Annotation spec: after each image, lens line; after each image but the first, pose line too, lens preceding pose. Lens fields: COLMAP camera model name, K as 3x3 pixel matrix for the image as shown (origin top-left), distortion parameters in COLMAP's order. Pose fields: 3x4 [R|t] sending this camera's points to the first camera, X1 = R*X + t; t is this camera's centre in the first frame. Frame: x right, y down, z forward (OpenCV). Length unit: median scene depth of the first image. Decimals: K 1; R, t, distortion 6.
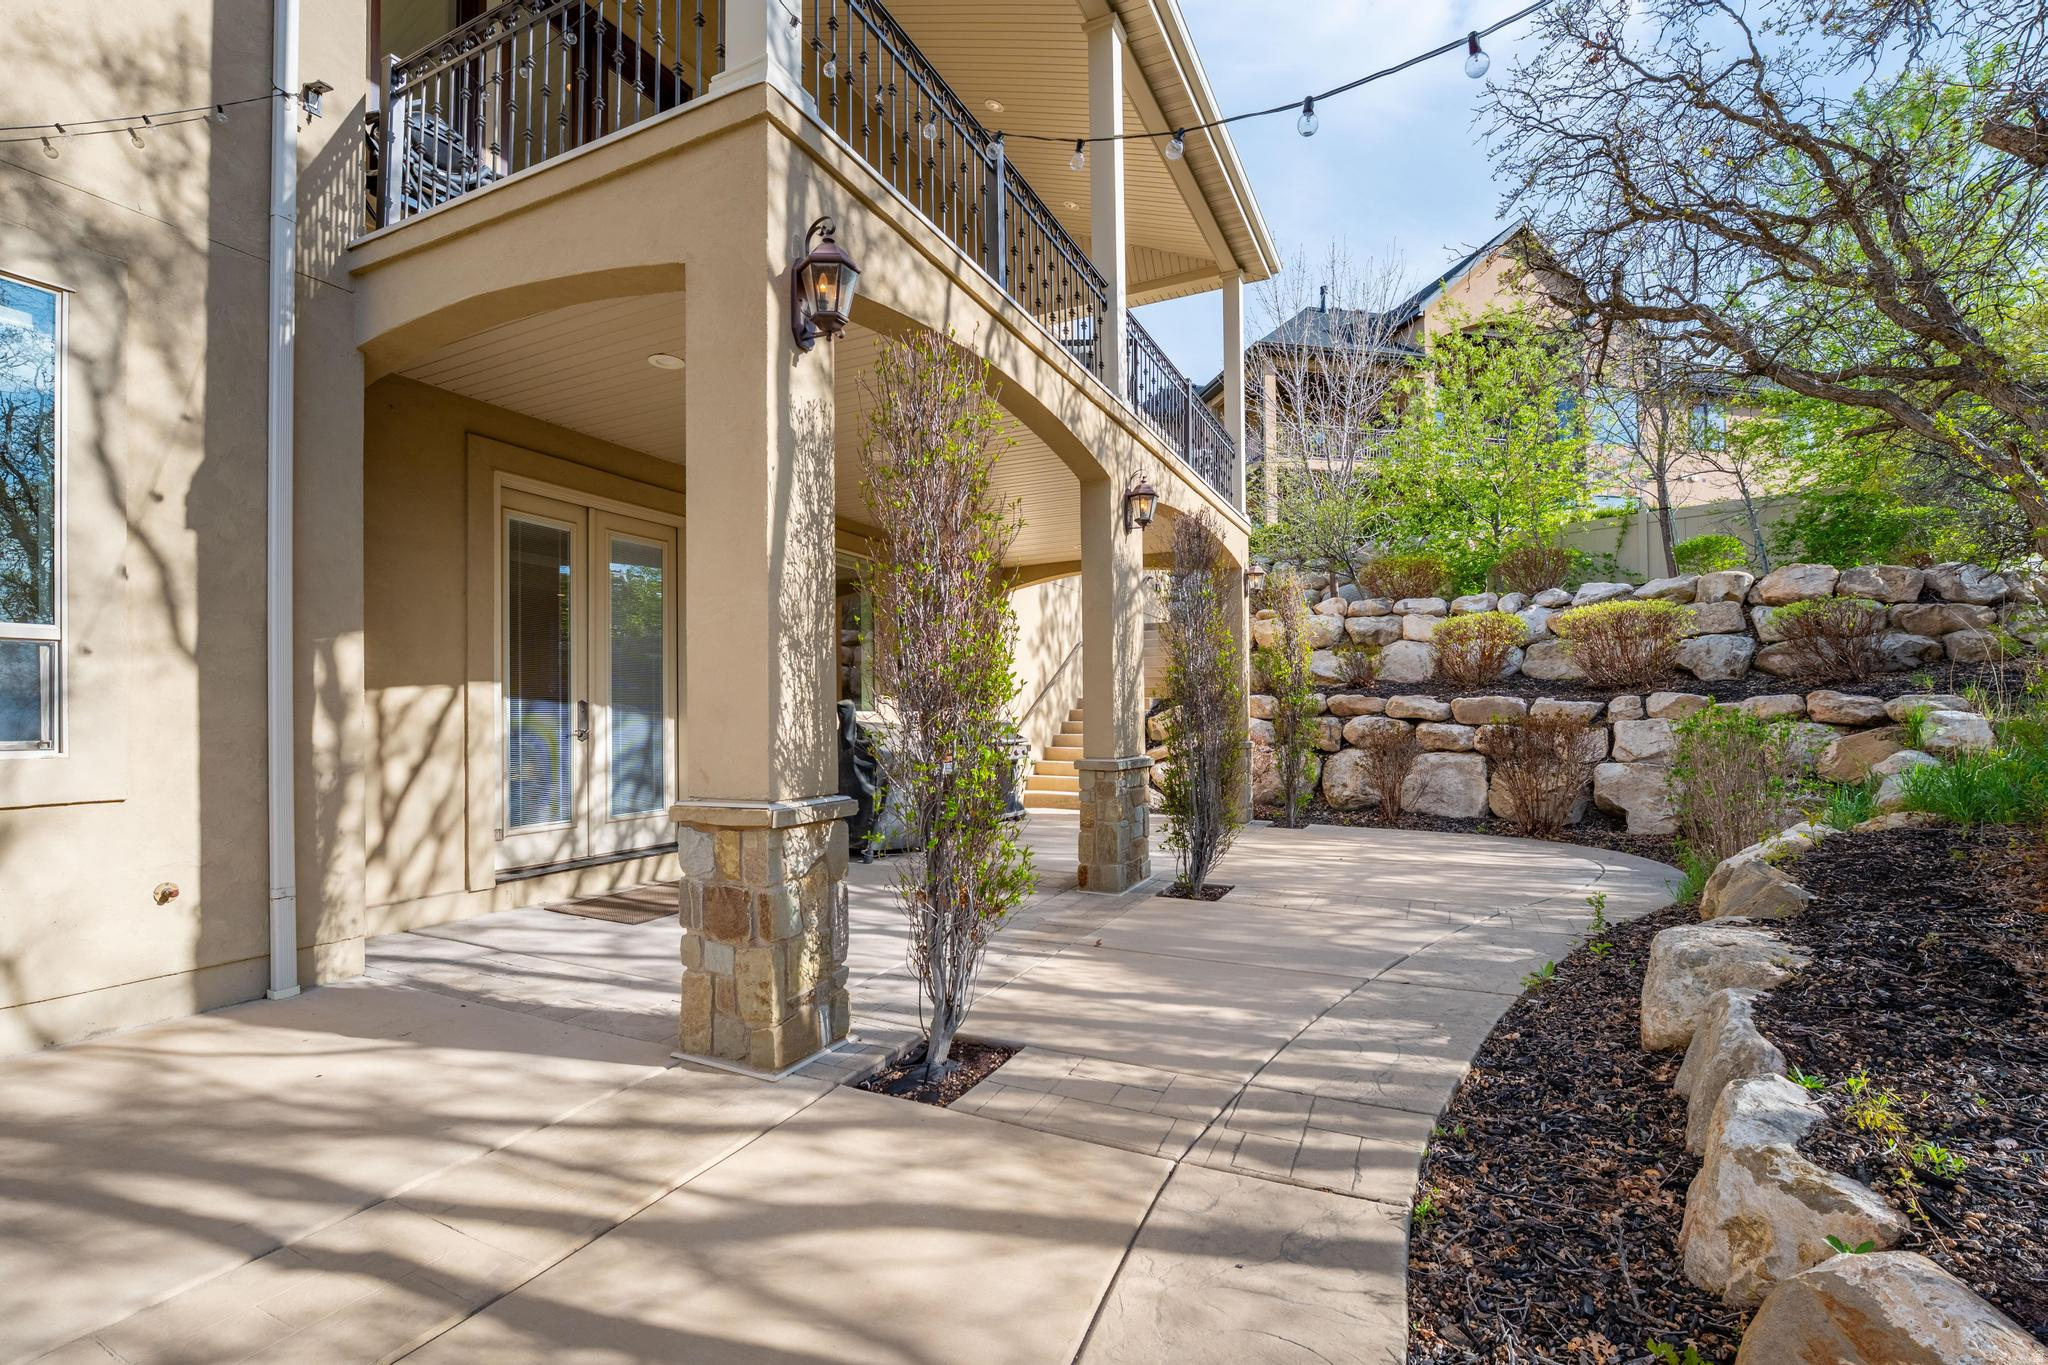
lens RADIAL K [[911.5, 0, 1024.0], [0, 911.5, 709.5], [0, 0, 1]] dist [-0.019969, 0.000448]
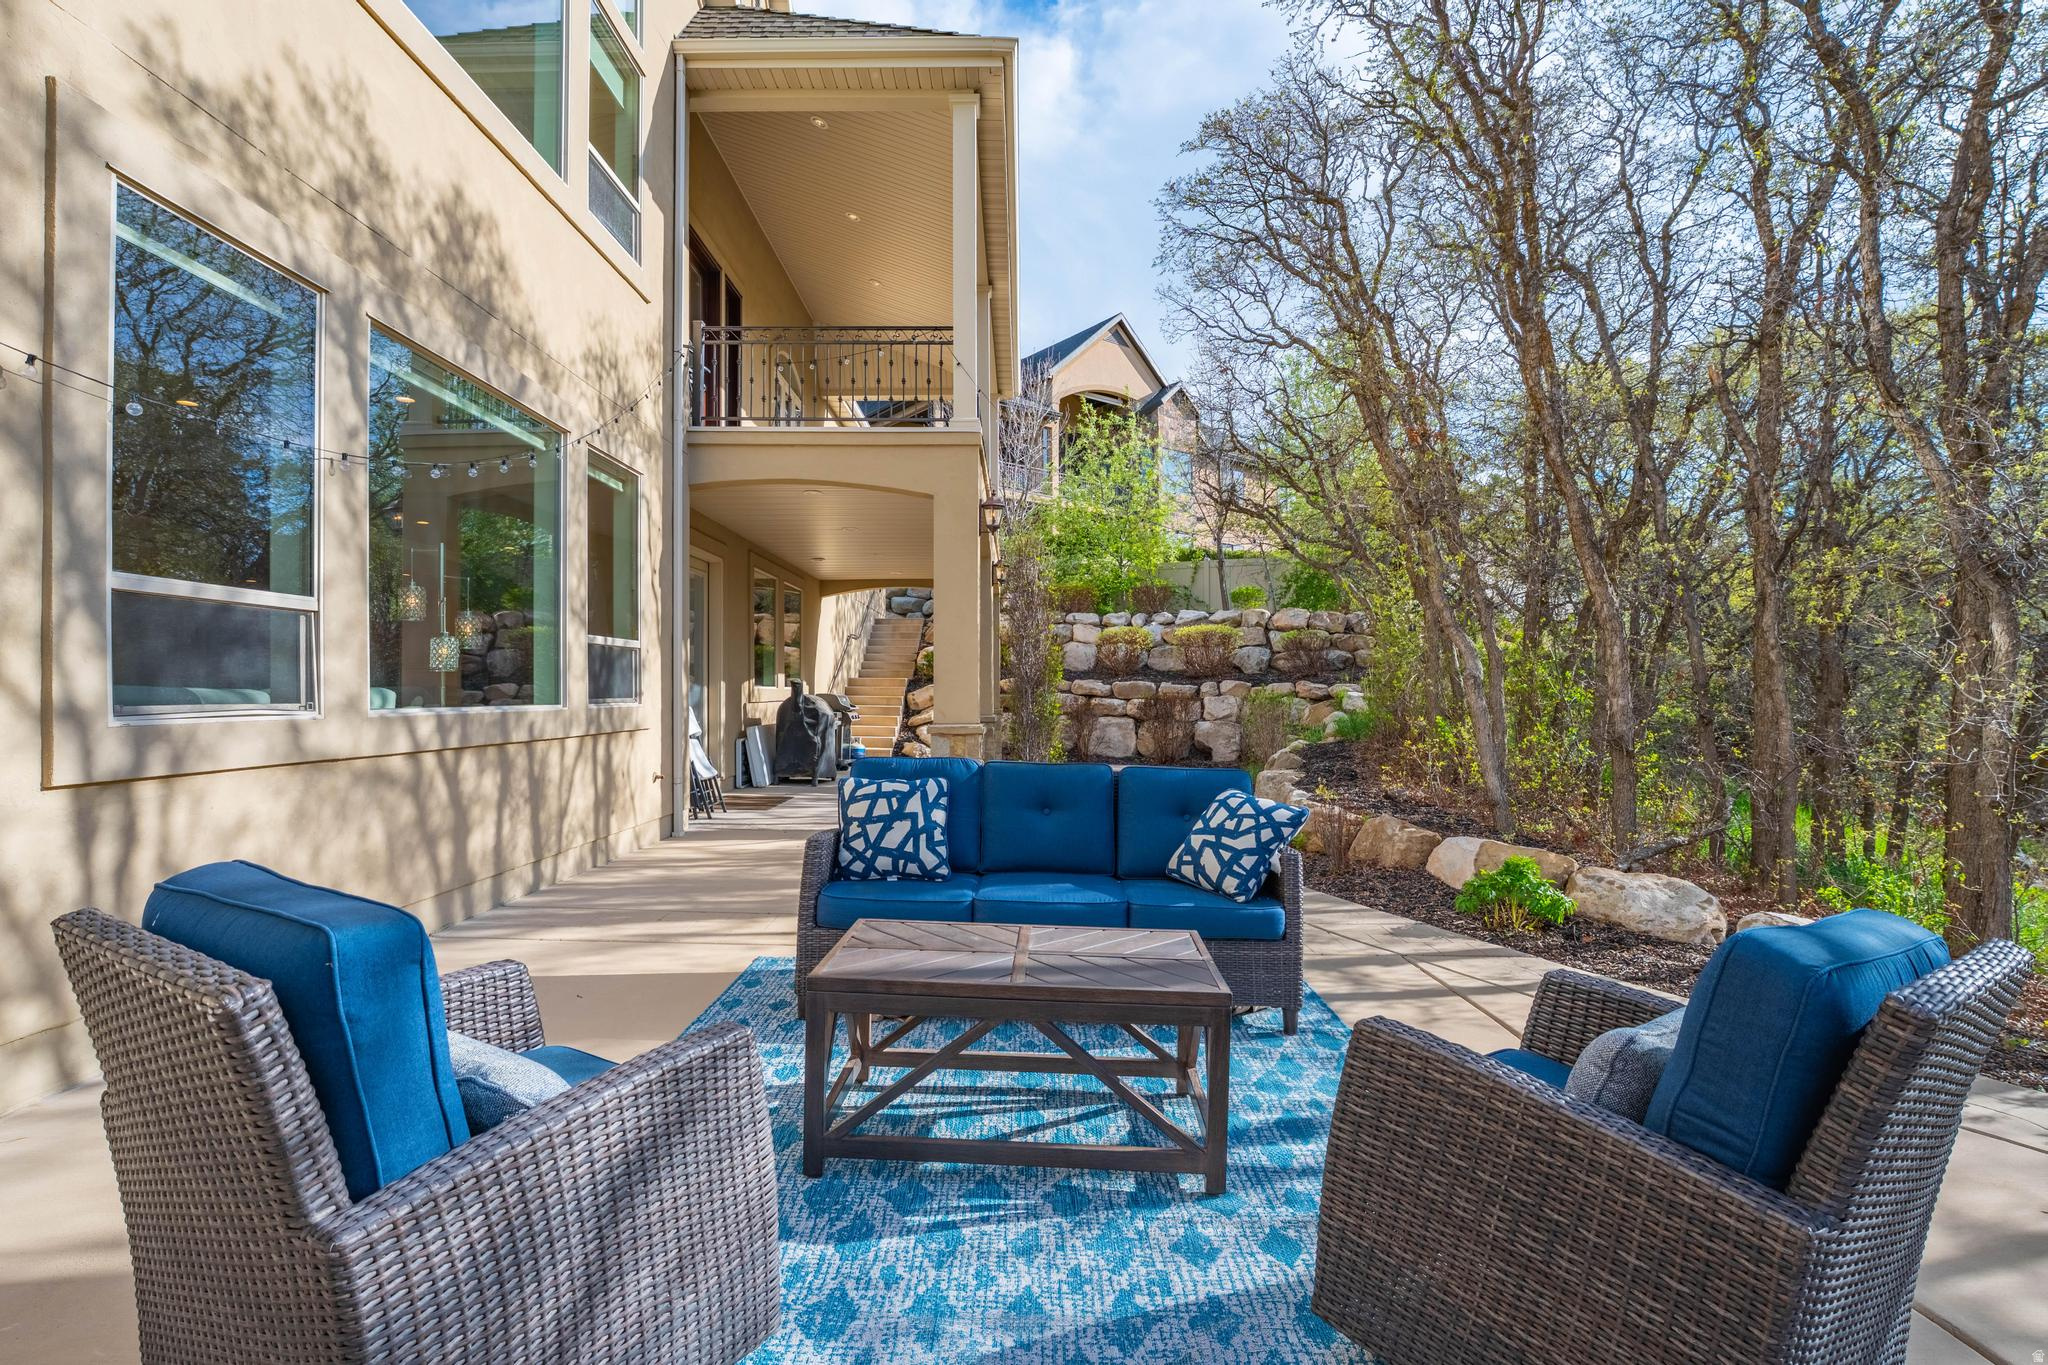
lens RADIAL K [[942.8, 0, 1024.0], [0, 942.8, 682.5], [0, 0, 1]] dist [-0.002399, -0.000362]
pose [[0.900984, 0.012324, 0.433677, -0.394219], [-0.009988, 0.999921, -0.007664, 0.002550], [-0.433737, 0.002573, 0.901036, -0.420631]]
